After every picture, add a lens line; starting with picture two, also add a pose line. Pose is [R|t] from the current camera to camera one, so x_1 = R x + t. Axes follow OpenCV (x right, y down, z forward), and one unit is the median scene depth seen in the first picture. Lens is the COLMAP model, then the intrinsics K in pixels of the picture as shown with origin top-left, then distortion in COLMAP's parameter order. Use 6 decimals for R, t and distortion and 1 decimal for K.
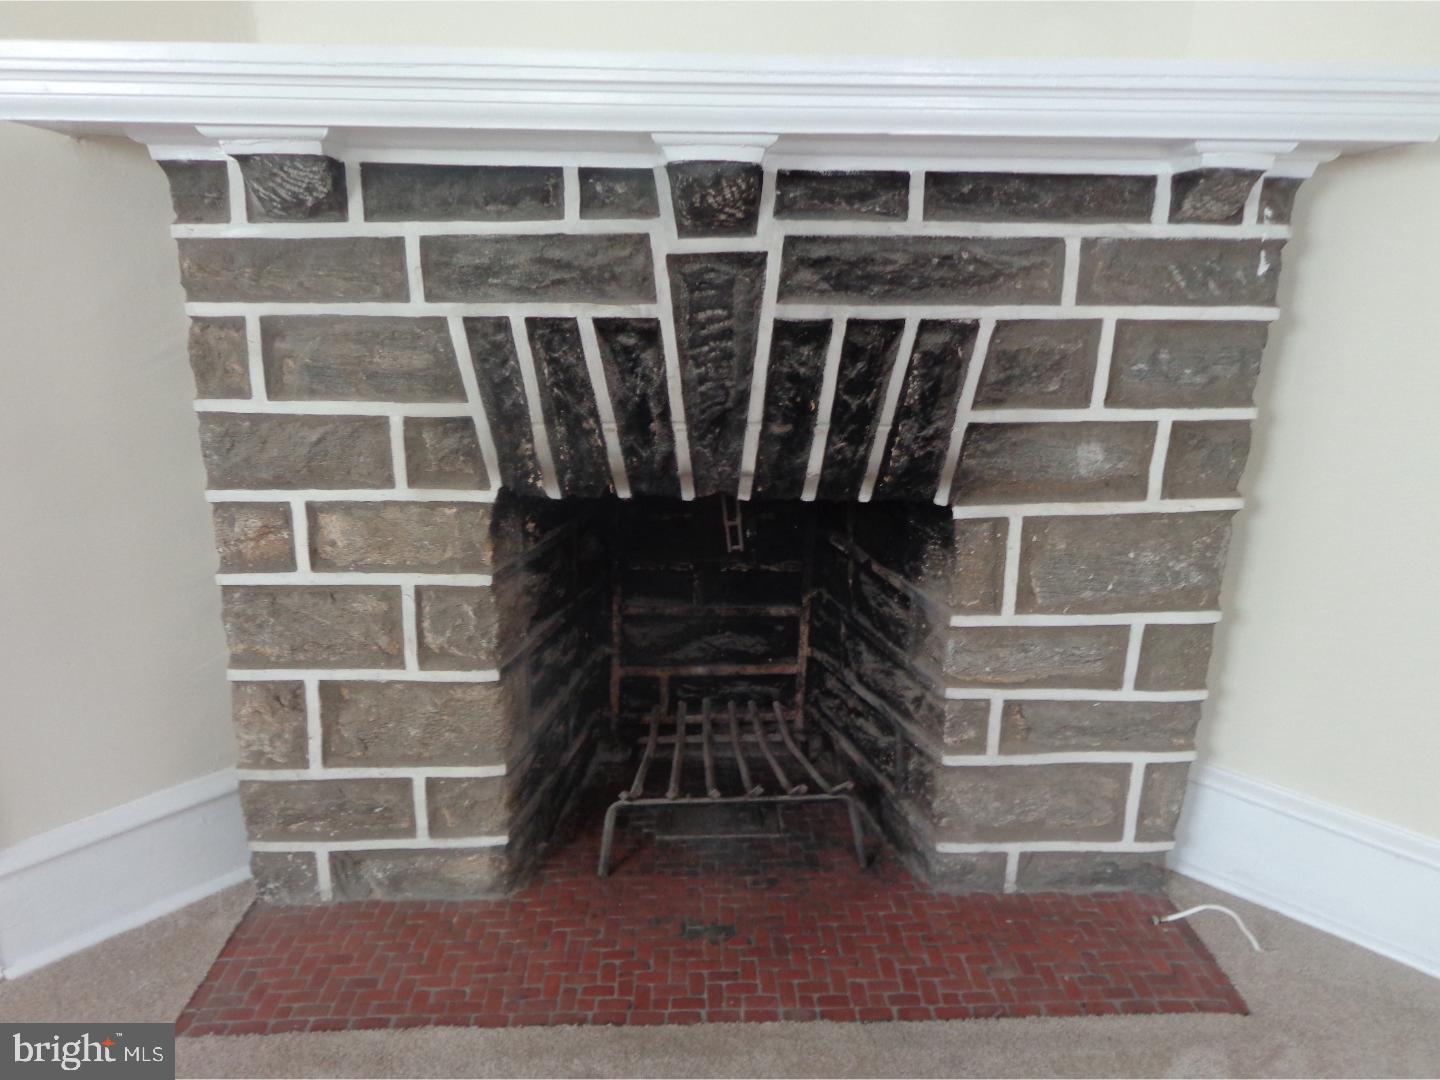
lens RADIAL K [[993.0, 0, 715.2], [0, 993.0, 541.1], [0, 0, 1]] dist [0.000509, -0.000667]
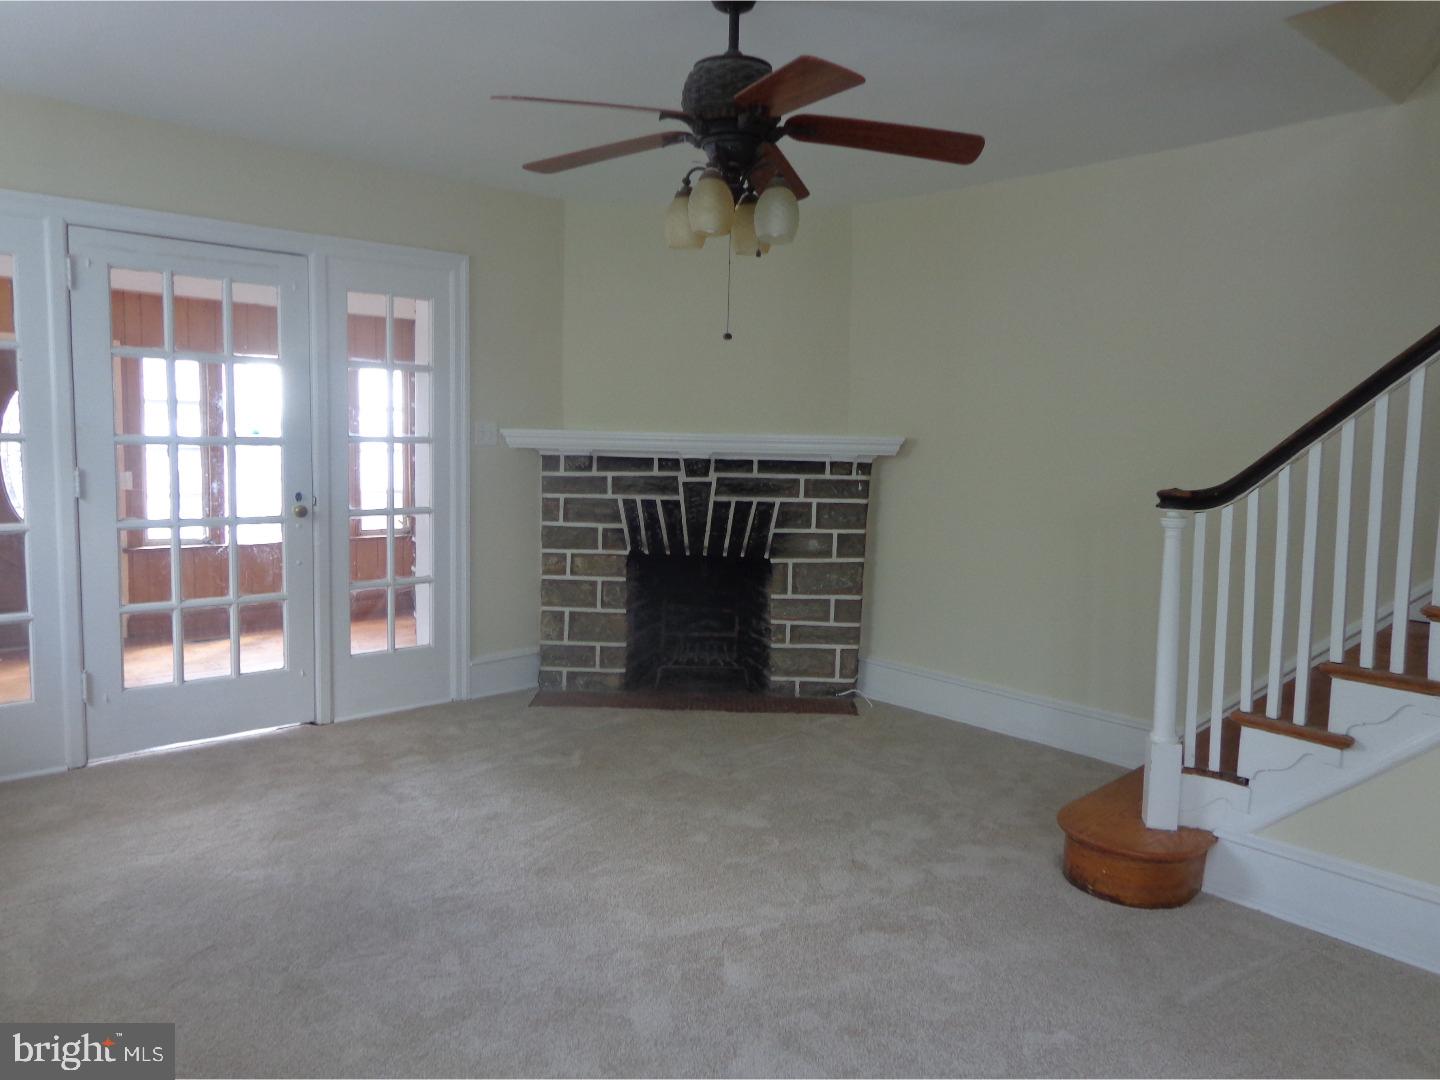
lens RADIAL K [[1016.4, 0, 720.0], [0, 1016.4, 540.0], [0, 0, 1]] dist [-0.011319, 0.007376]
pose [[0.998871, 0.016414, -0.044577, 0.229114], [-0.023920, 0.984548, -0.173473, 0.491812], [0.041040, 0.174344, 0.983829, -2.307148]]
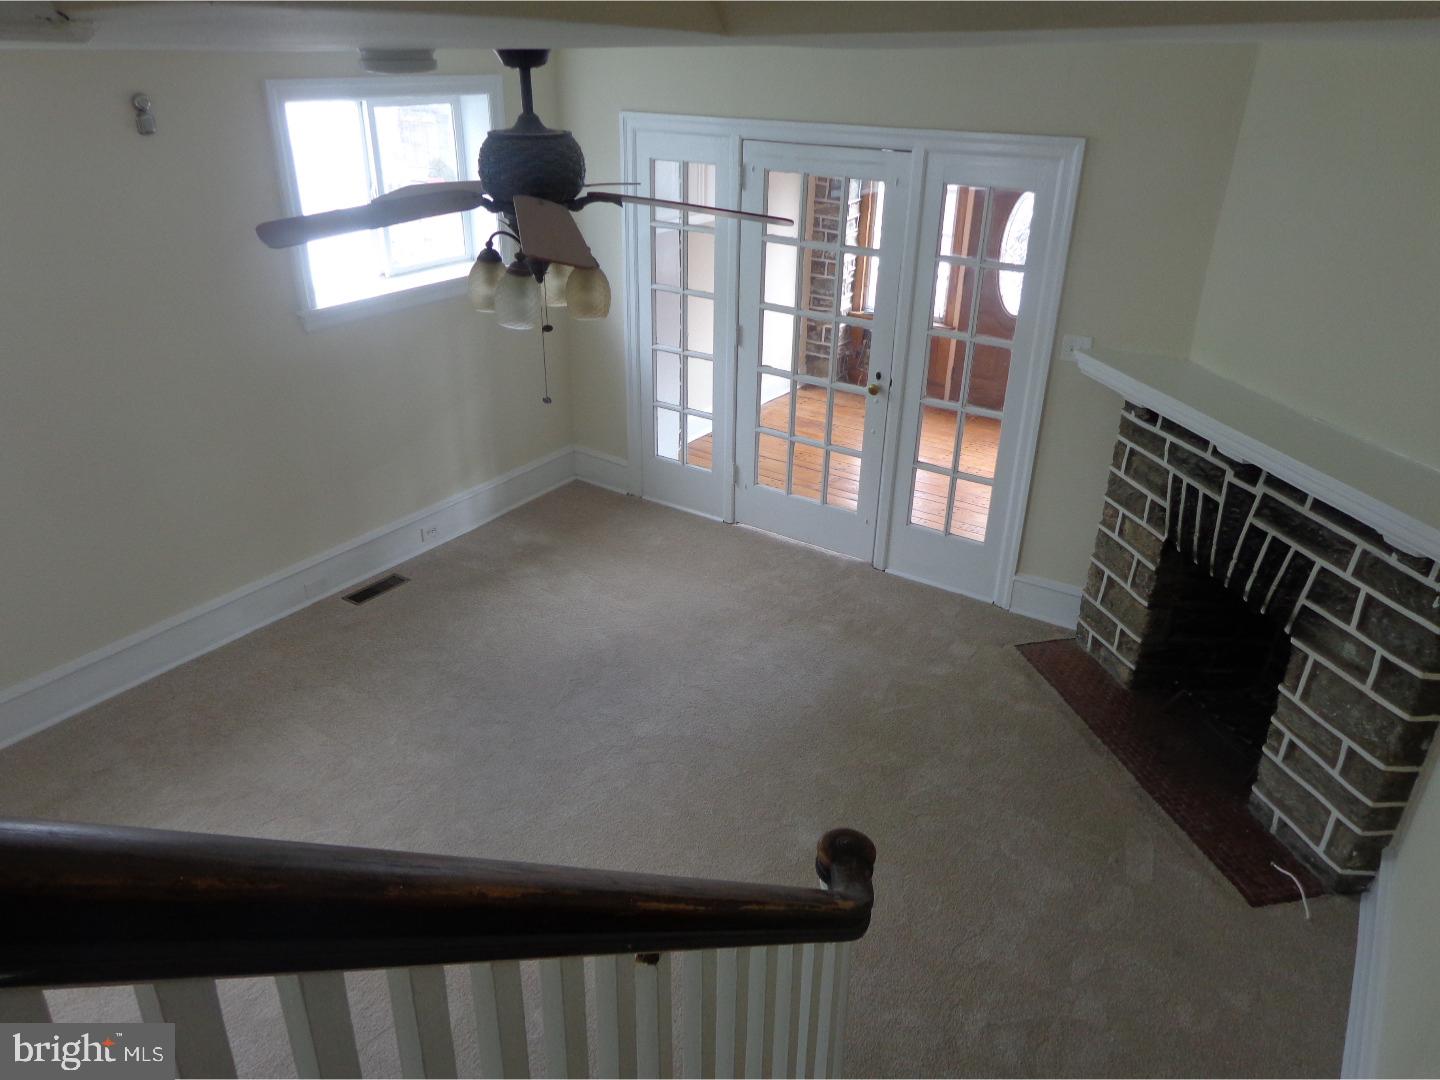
lens RADIAL K [[1016.4, 0, 720.0], [0, 1016.4, 540.0], [0, 0, 1]] dist [-0.011319, 0.007376]
pose [[0.182348, 0.423174, -0.887509, 1.903106], [-0.276042, 0.888373, 0.366871, -0.694375], [0.943690, 0.178092, 0.278807, -0.810491]]
